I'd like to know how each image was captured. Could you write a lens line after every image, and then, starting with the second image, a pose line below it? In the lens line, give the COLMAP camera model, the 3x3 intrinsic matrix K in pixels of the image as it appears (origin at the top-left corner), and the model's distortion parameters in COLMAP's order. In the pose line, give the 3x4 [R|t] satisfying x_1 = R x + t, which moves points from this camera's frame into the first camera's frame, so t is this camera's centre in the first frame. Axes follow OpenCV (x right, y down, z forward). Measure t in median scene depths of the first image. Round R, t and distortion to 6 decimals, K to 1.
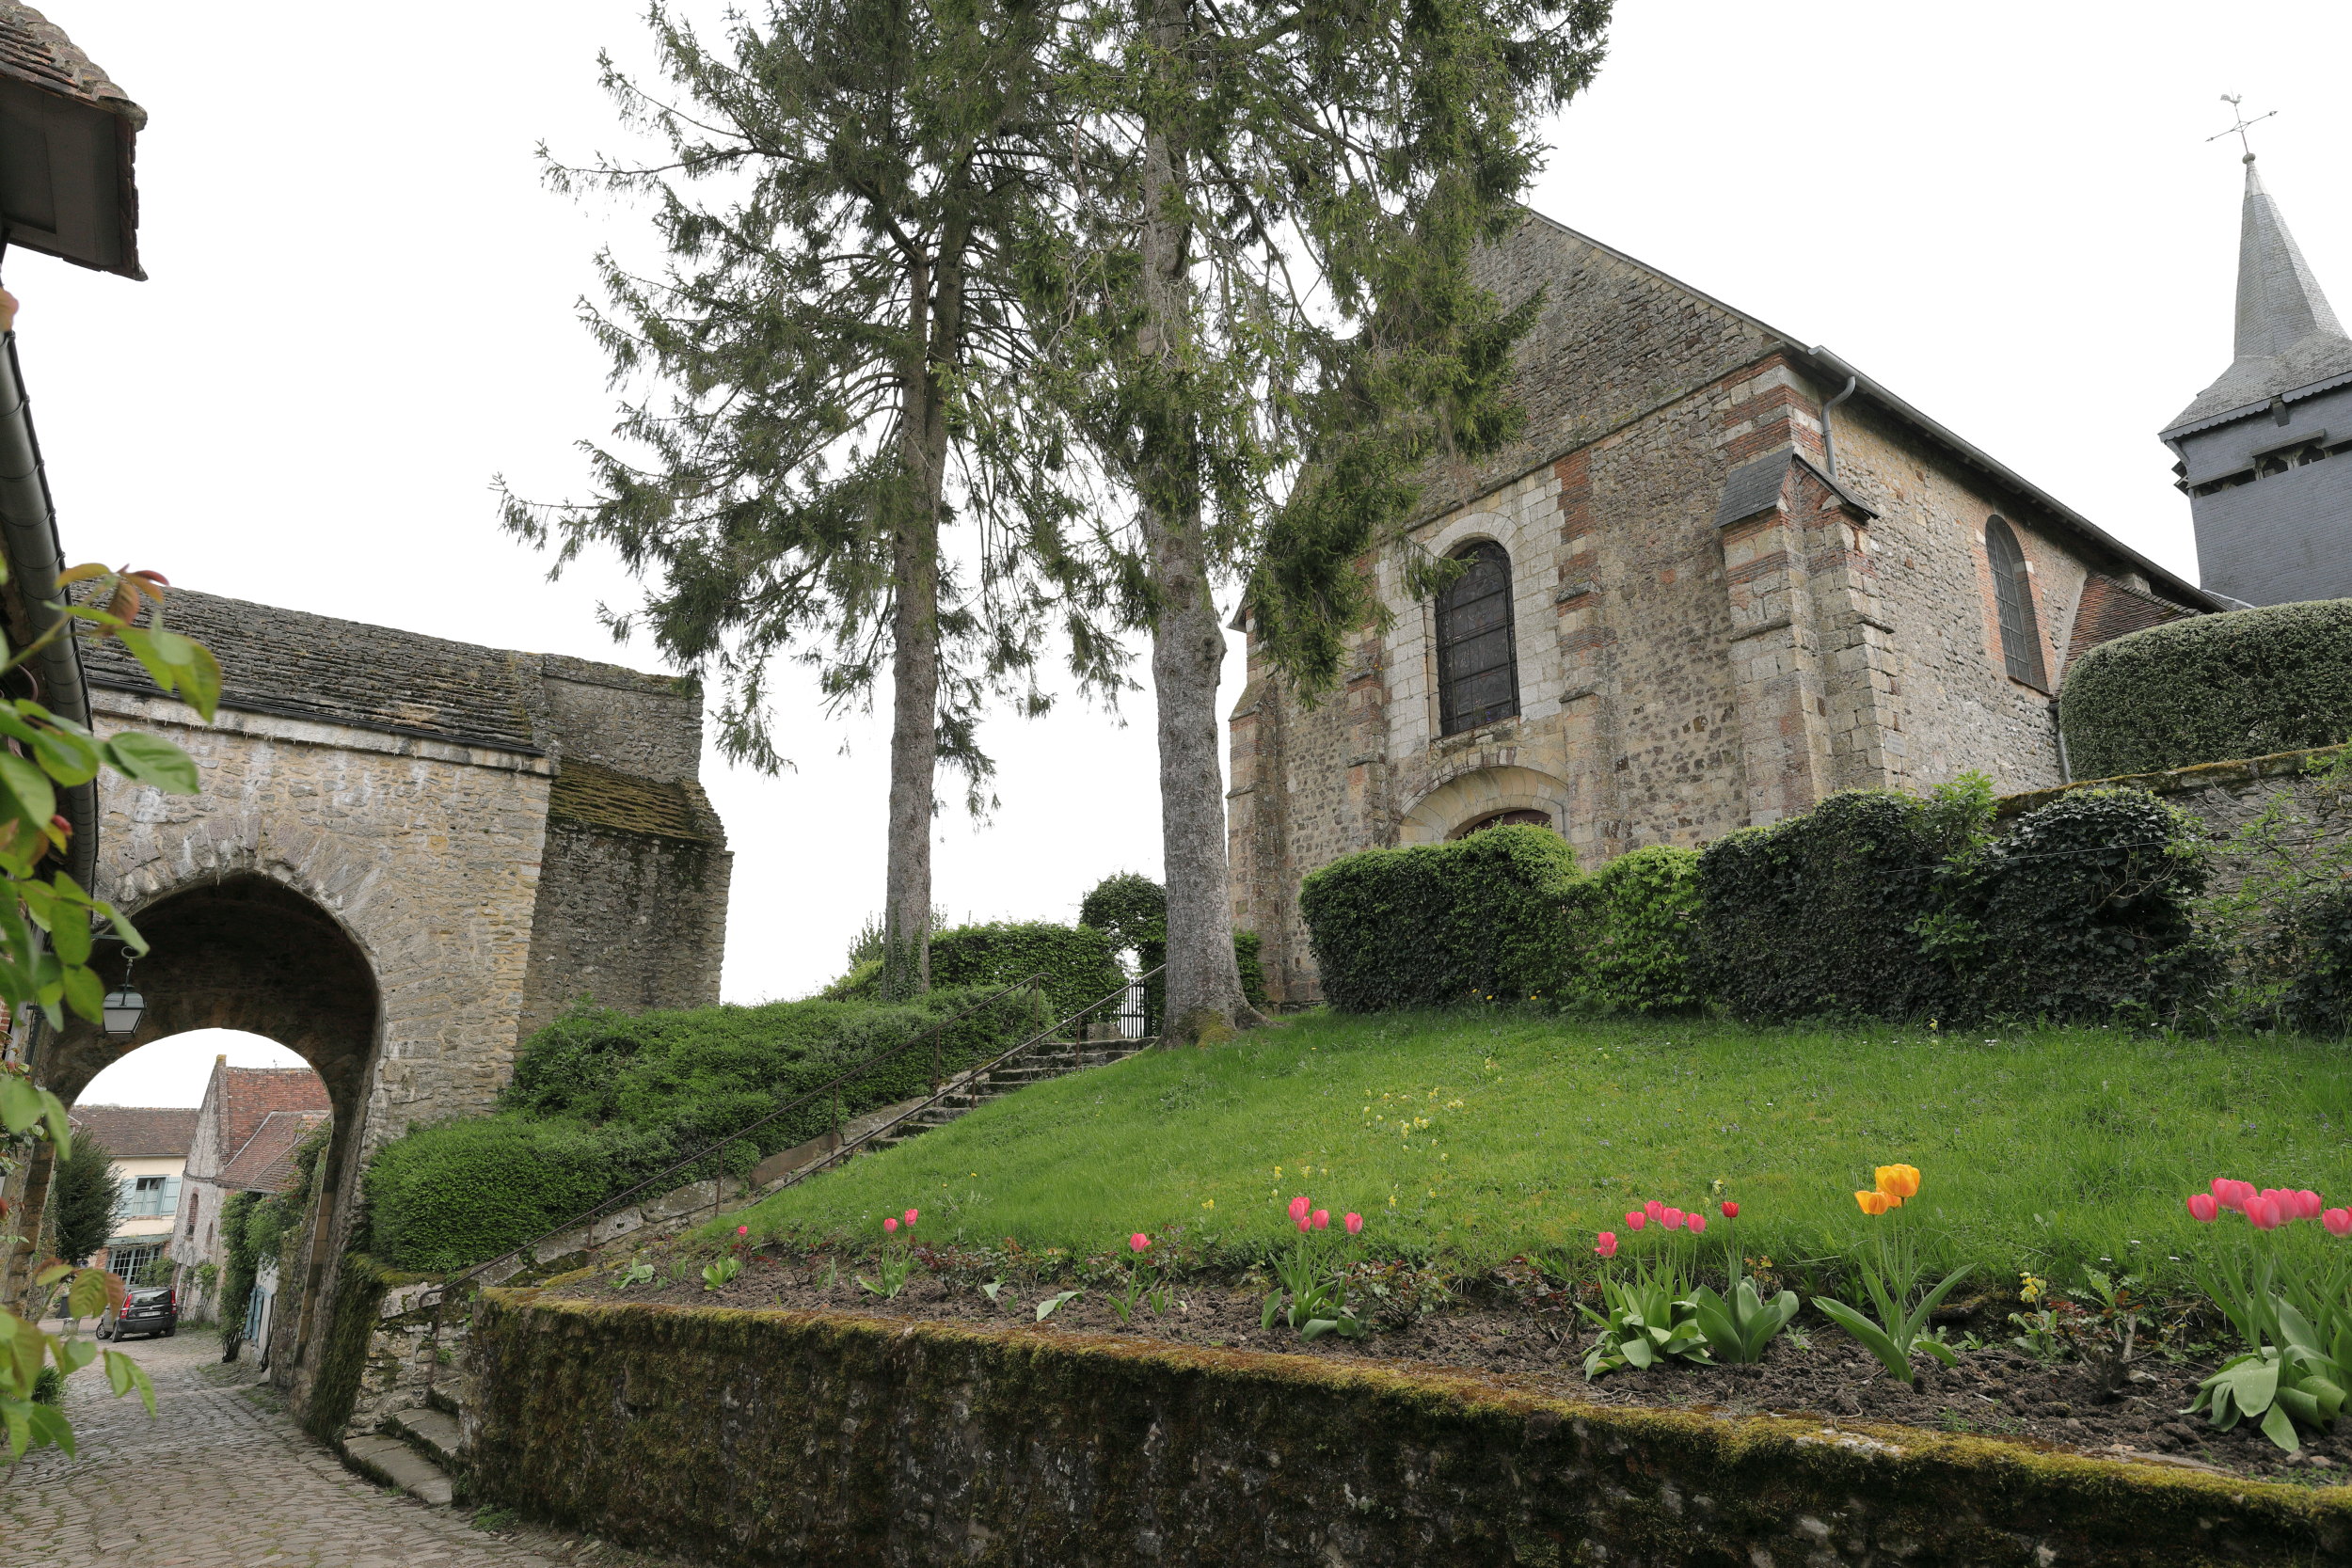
lens RADIAL K [[1285.3, 0, 1176.0], [0, 1285.3, 784.0], [0, 0, 1]] dist [0.034130, -0.000181]
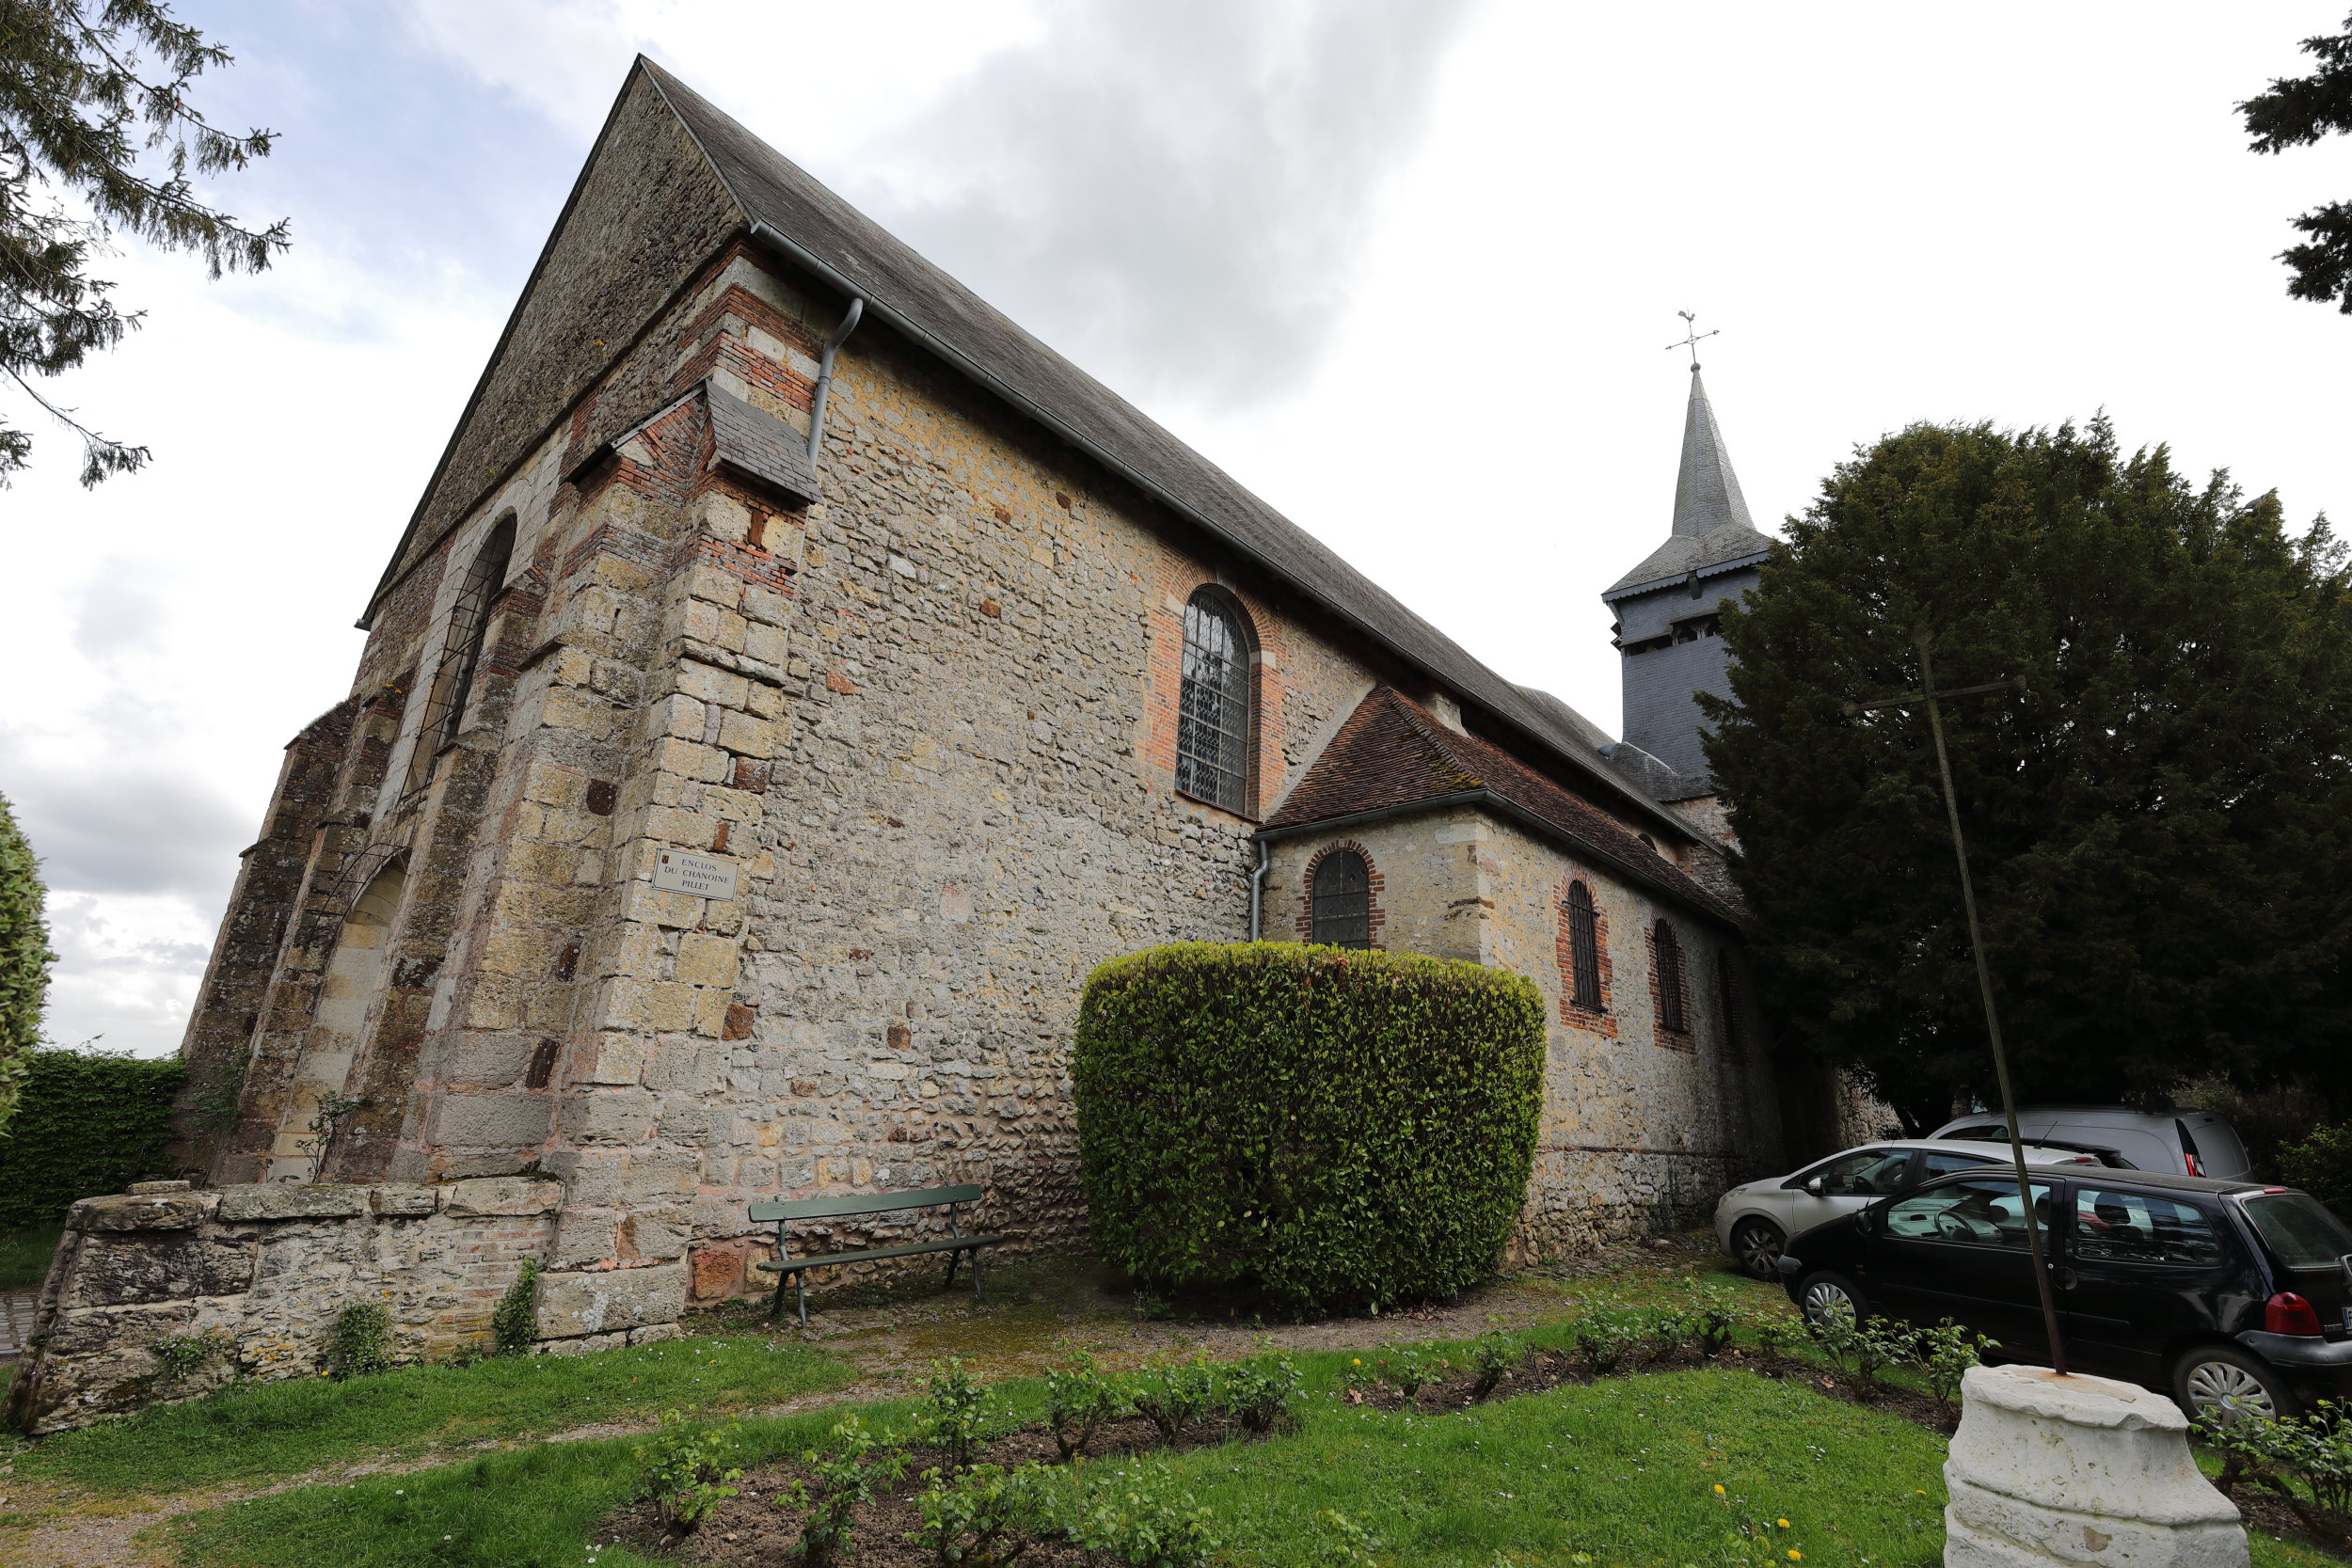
lens RADIAL K [[1030.5, 0, 1176.0], [0, 1030.5, 784.0], [0, 0, 1]] dist [0.023700, -0.000016]
pose [[0.982694, 0.105479, 0.152268, 0.312136], [-0.097233, 0.993412, -0.060648, -0.028870], [-0.157662, 0.044793, 0.986477, 0.239793]]
